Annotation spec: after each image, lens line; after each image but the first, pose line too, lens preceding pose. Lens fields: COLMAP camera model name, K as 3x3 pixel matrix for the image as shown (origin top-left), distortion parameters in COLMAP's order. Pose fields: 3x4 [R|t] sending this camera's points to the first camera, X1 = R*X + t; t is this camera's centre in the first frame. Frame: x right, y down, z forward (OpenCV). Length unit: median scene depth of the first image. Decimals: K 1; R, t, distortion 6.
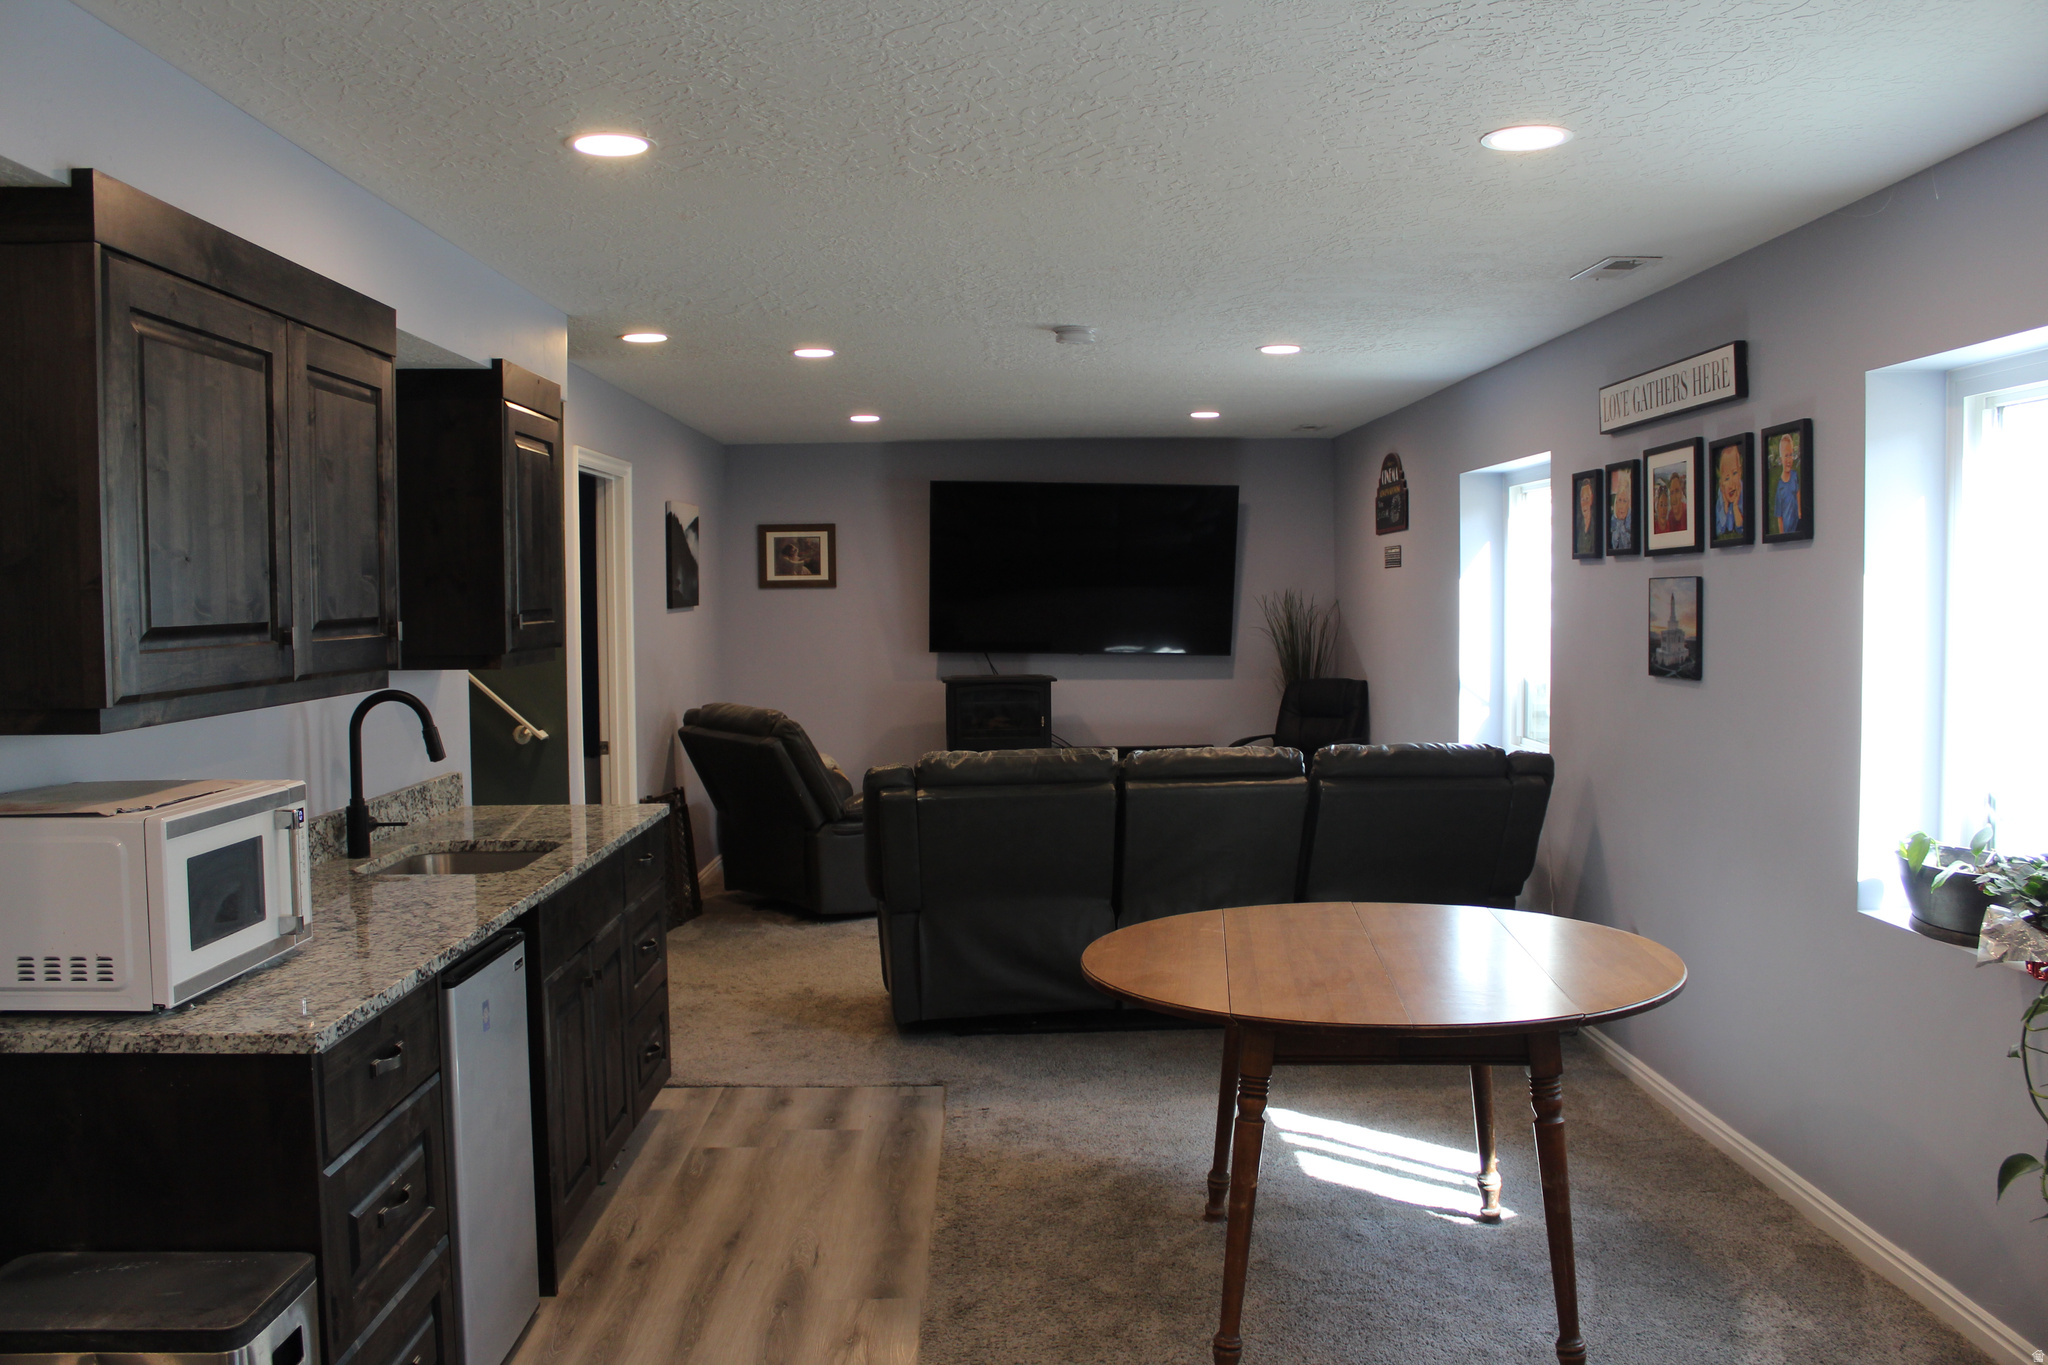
lens RADIAL K [[1700.5, 0, 1024.0], [0, 1700.5, 682.5], [0, 0, 1]] dist [-0.176986, 0.161257]
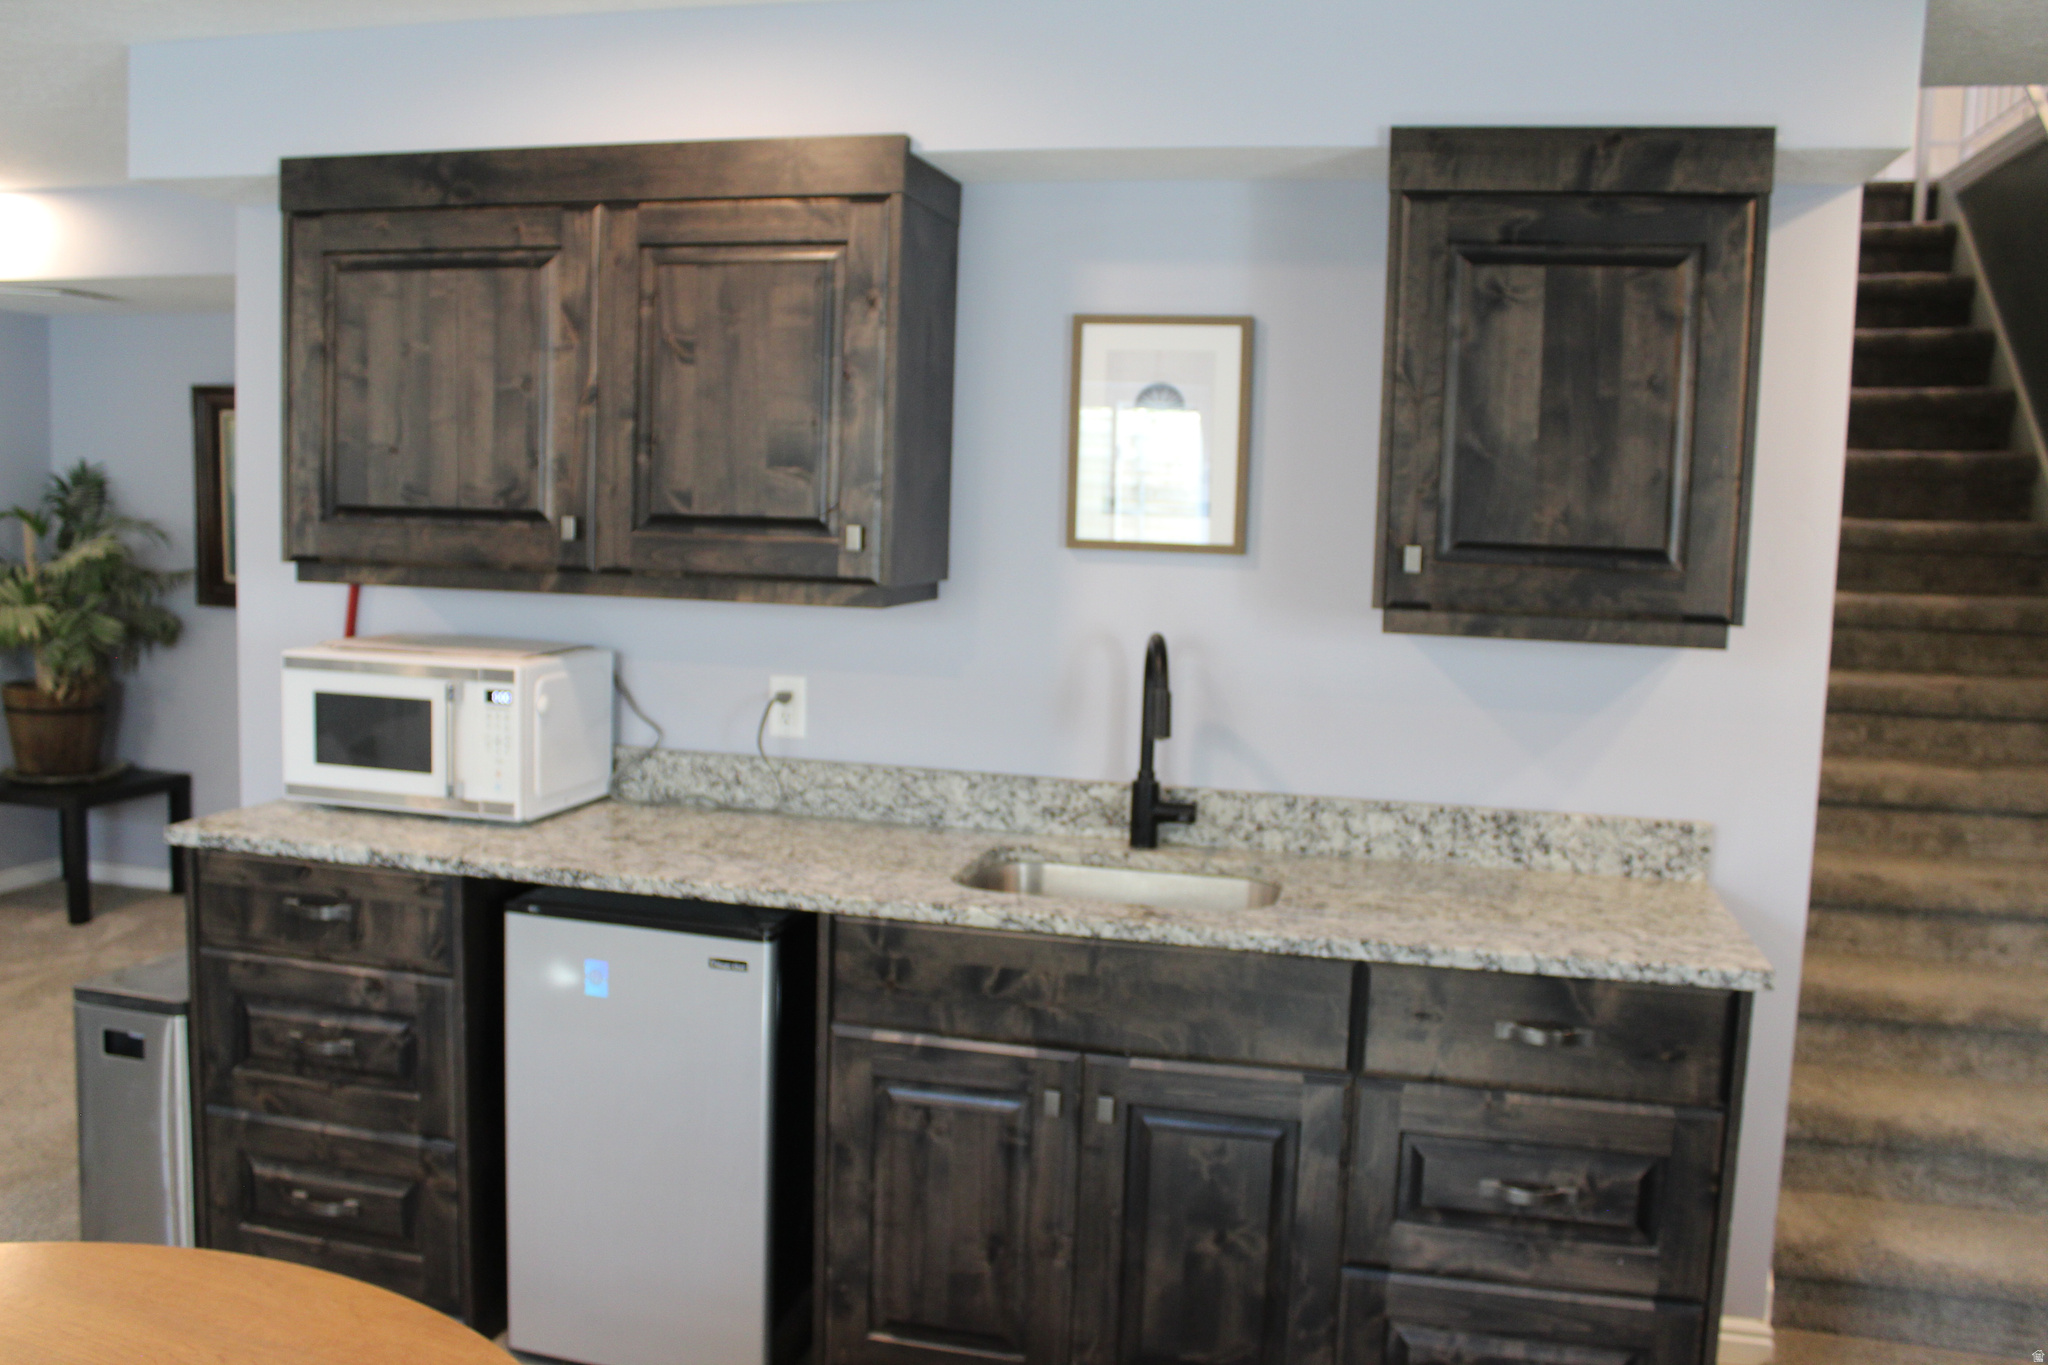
lens RADIAL K [[1700.5, 0, 1024.0], [0, 1700.5, 682.5], [0, 0, 1]] dist [-0.176986, 0.161257]
pose [[-0.247845, 0.105609, -0.963026, 0.521419], [-0.079642, 0.988455, 0.128895, -0.094685], [0.965521, 0.108643, -0.236572, 1.658256]]
